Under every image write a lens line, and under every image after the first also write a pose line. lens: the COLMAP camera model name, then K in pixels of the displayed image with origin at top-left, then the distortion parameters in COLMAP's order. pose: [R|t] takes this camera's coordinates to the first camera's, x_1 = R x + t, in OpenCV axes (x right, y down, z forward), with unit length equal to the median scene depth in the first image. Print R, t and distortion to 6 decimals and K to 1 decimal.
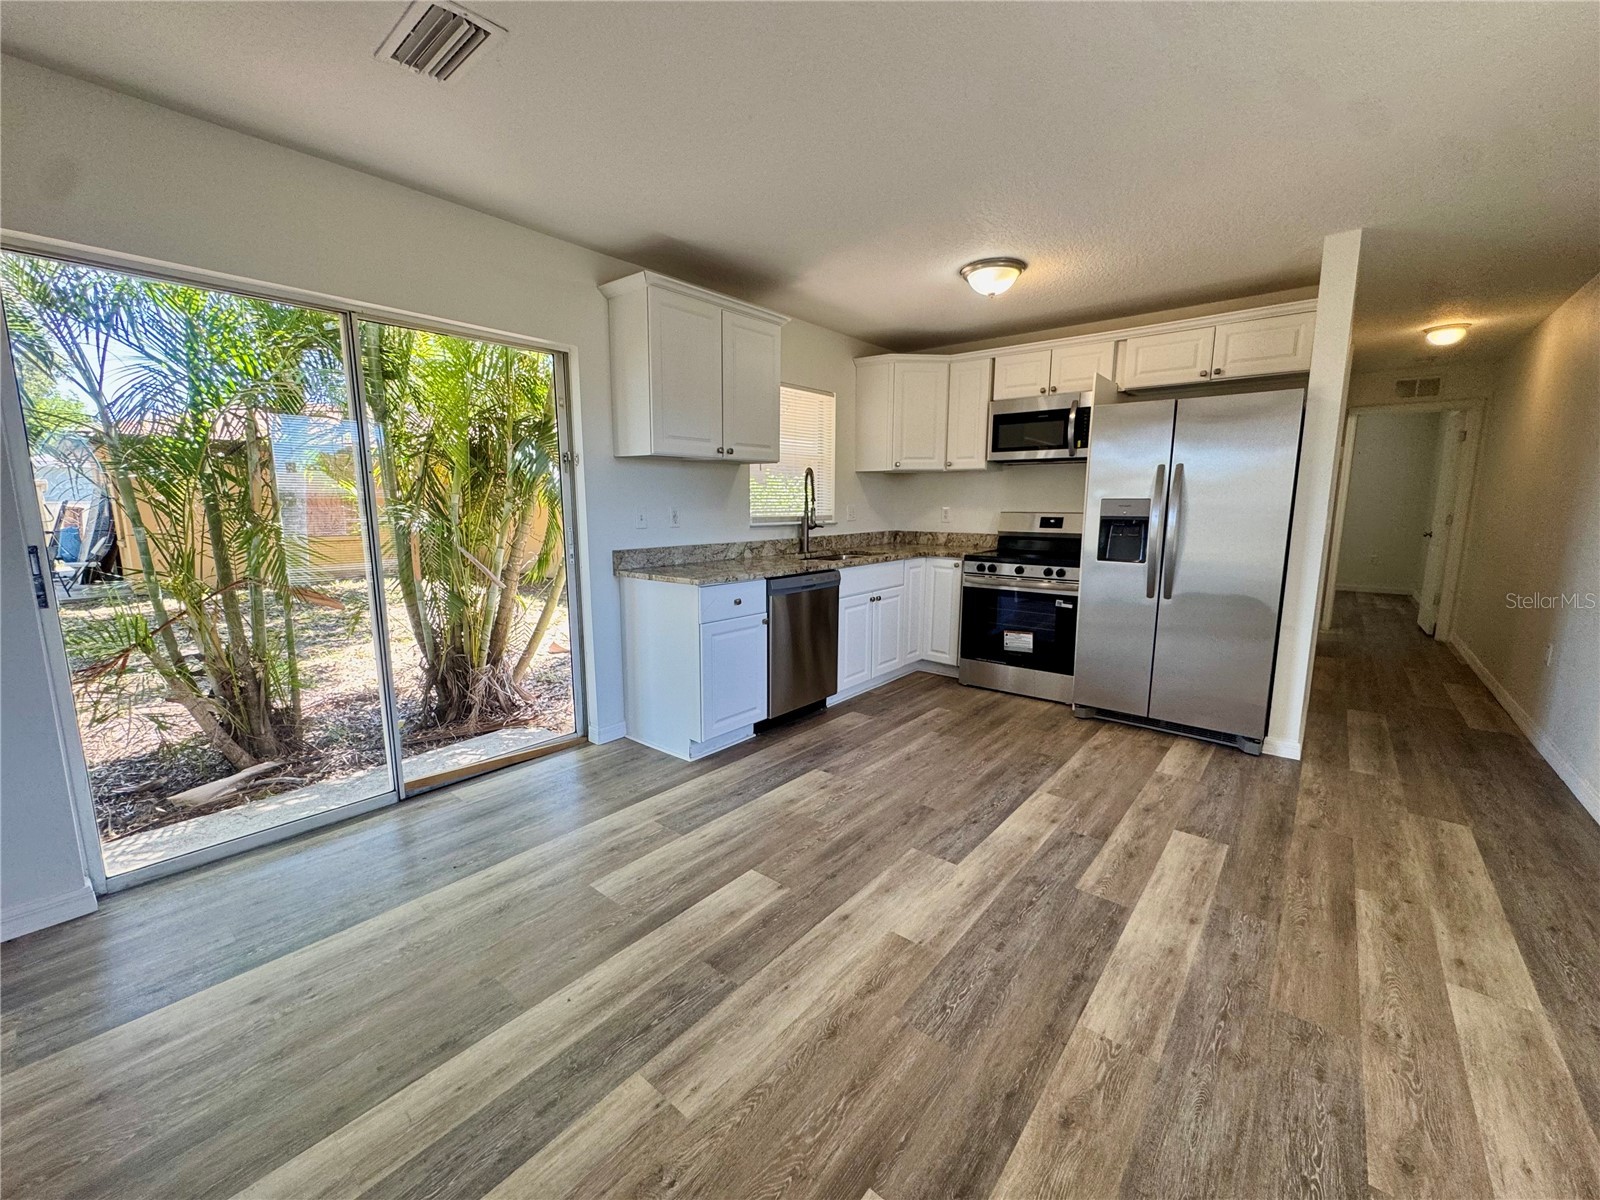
lens RADIAL K [[645.5, 0, 800.0], [0, 645.5, 600.0], [0, 0, 1]] dist [-0.000930, 0.000187]
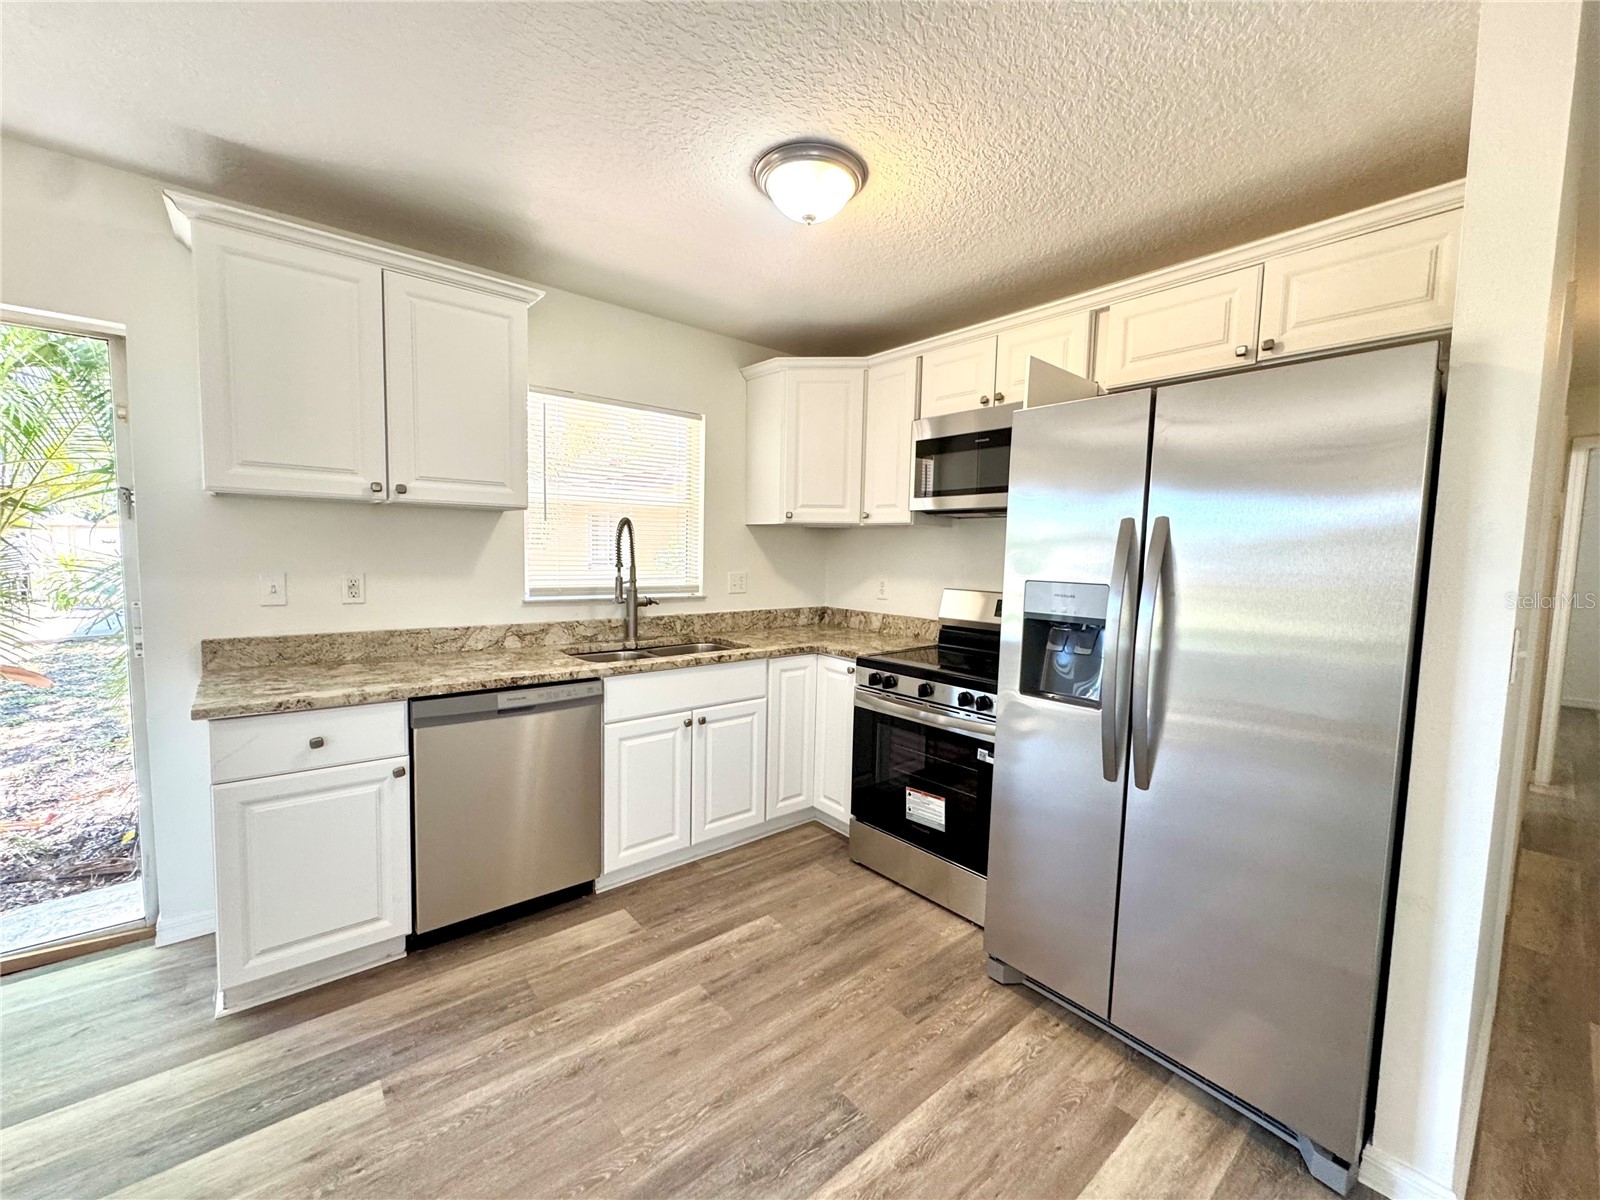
lens RADIAL K [[645.5, 0, 800.0], [0, 645.5, 600.0], [0, 0, 1]] dist [-0.000930, 0.000187]
pose [[0.982948, 0.034798, -0.180560, 0.367186], [-0.049159, 0.995920, -0.075679, -0.087184], [0.177190, 0.083265, 0.980648, 0.425534]]
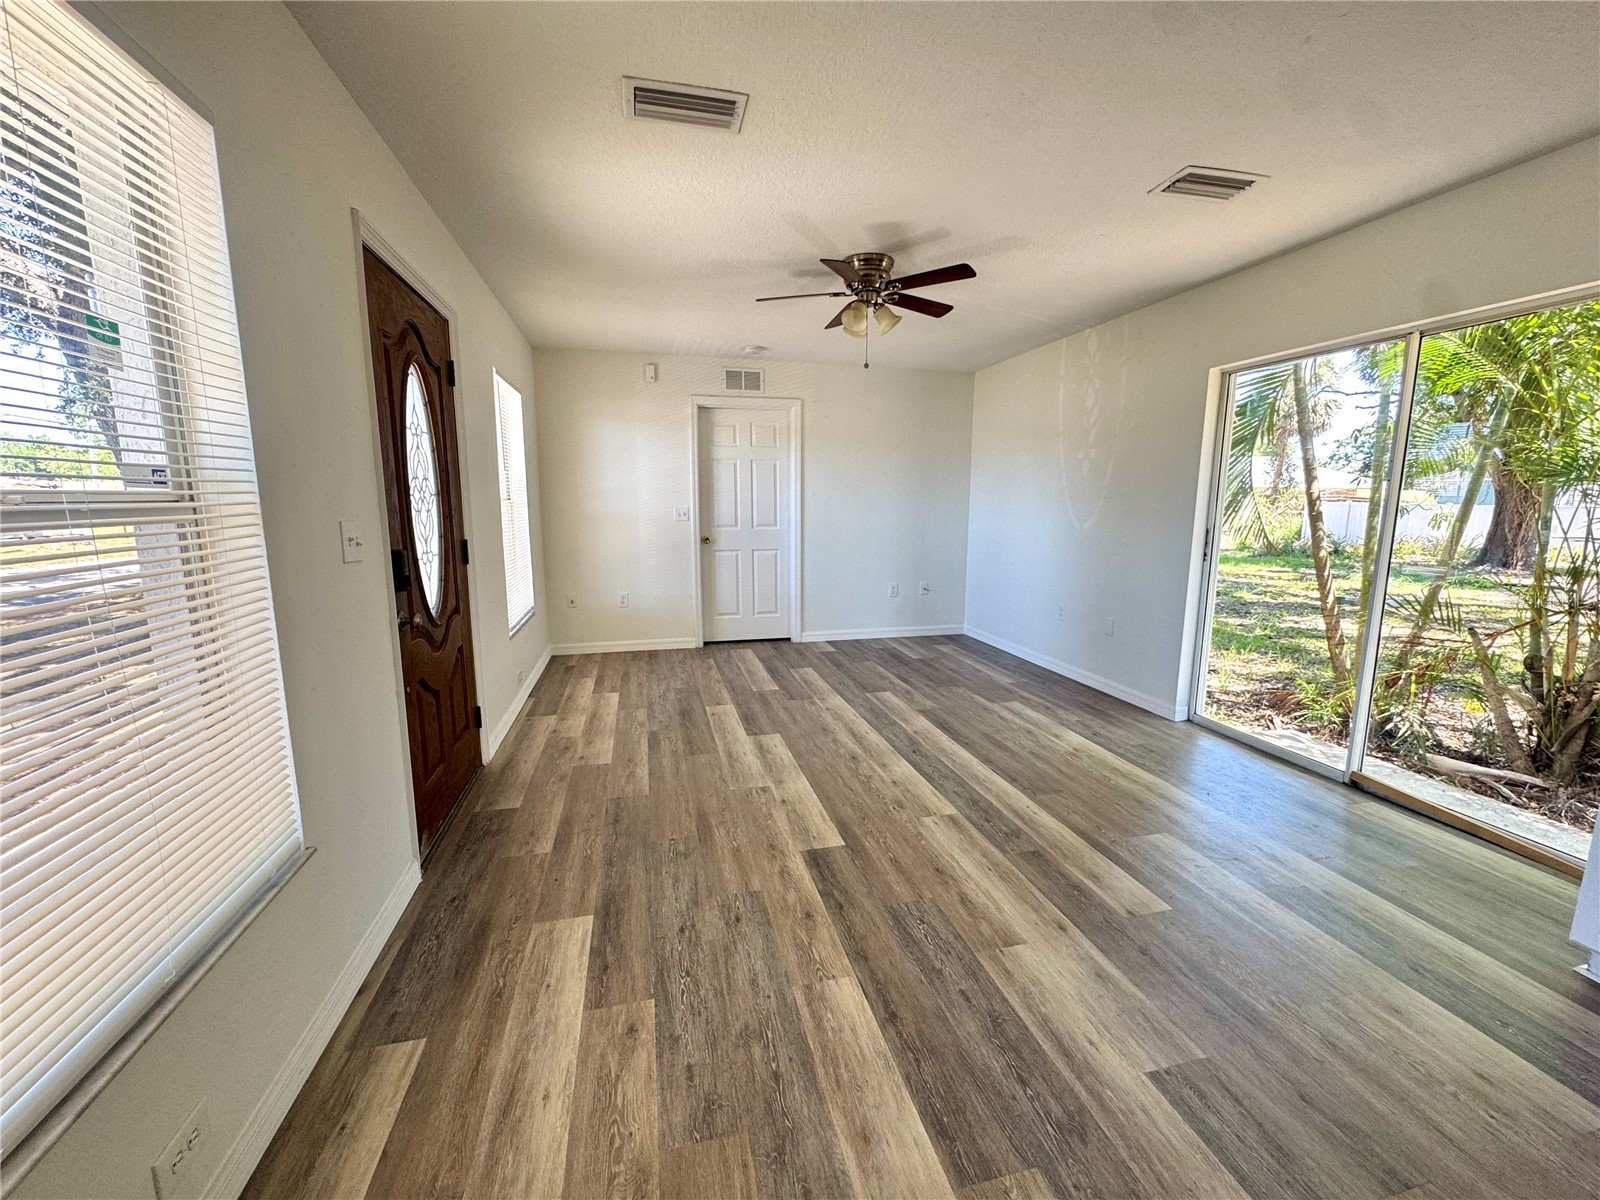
lens RADIAL K [[645.5, 0, 800.0], [0, 645.5, 600.0], [0, 0, 1]] dist [-0.000930, 0.000187]
pose [[-0.599056, 0.120873, -0.791531, 0.552326], [-0.125048, 0.962288, 0.241589, -0.097866], [0.790882, 0.243705, -0.561350, 0.594038]]
